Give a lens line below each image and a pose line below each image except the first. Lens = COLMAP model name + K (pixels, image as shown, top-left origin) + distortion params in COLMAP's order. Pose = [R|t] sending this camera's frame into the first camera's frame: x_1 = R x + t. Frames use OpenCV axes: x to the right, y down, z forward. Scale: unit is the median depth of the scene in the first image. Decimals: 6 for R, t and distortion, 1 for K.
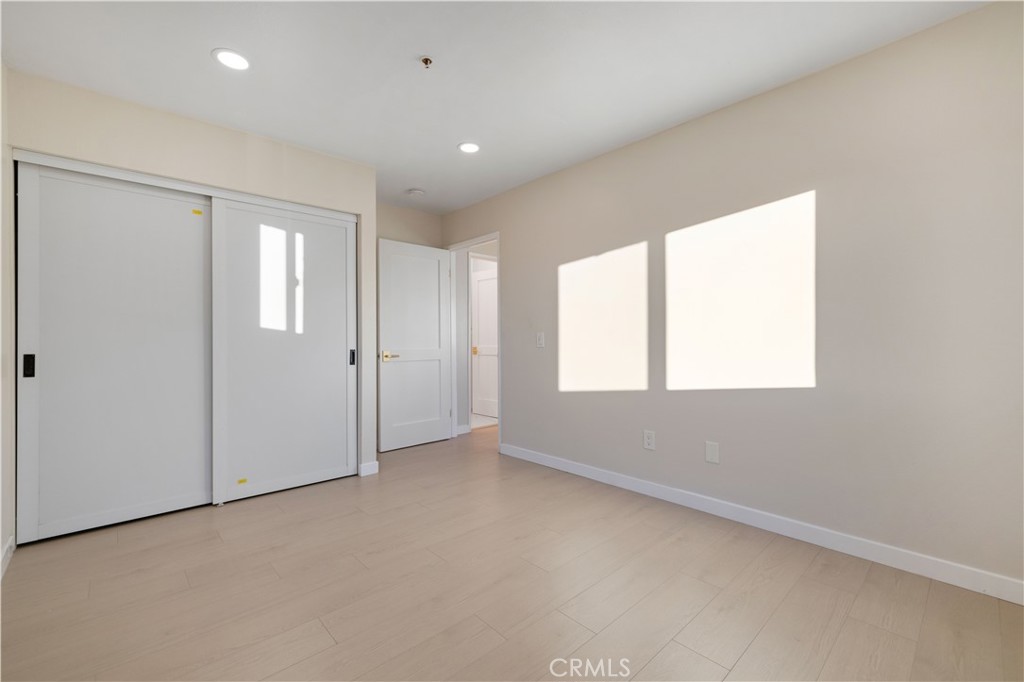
lens RADIAL K [[431.5, 0, 518.9], [0, 431.5, 339.4], [0, 0, 1]] dist [0.001219, -0.000048]
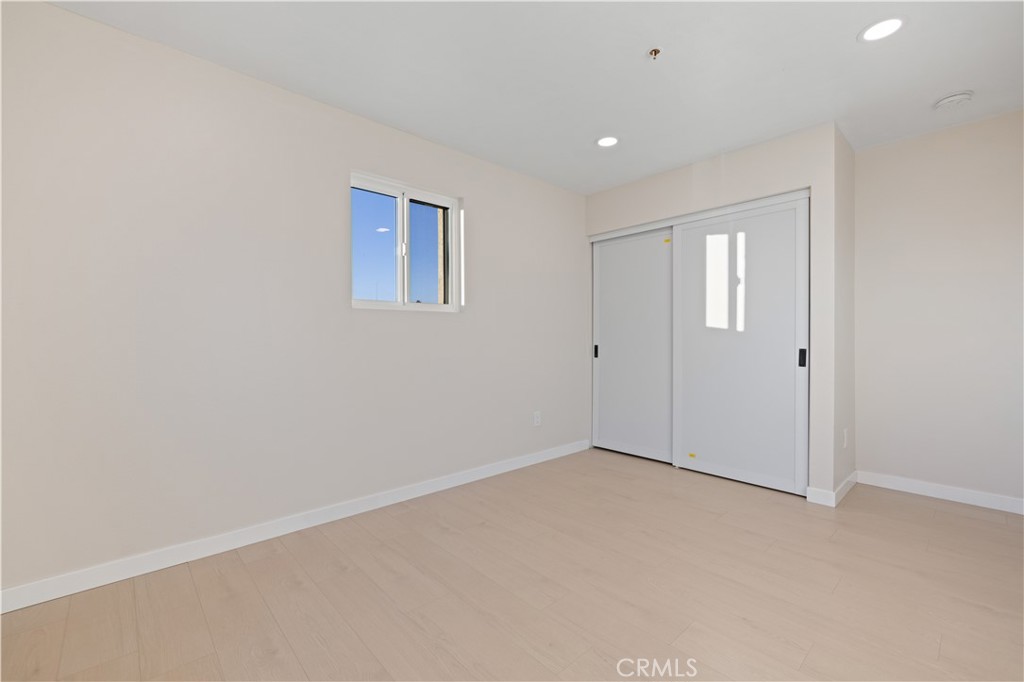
lens RADIAL K [[431.5, 0, 509.9], [0, 431.5, 338.5], [0, 0, 1]] dist [0.001219, -0.000048]
pose [[-0.013200, 0.012774, -0.999831, 0.518114], [0.010113, 0.999869, 0.012641, -0.015351], [0.999862, -0.009944, -0.013328, 0.476406]]
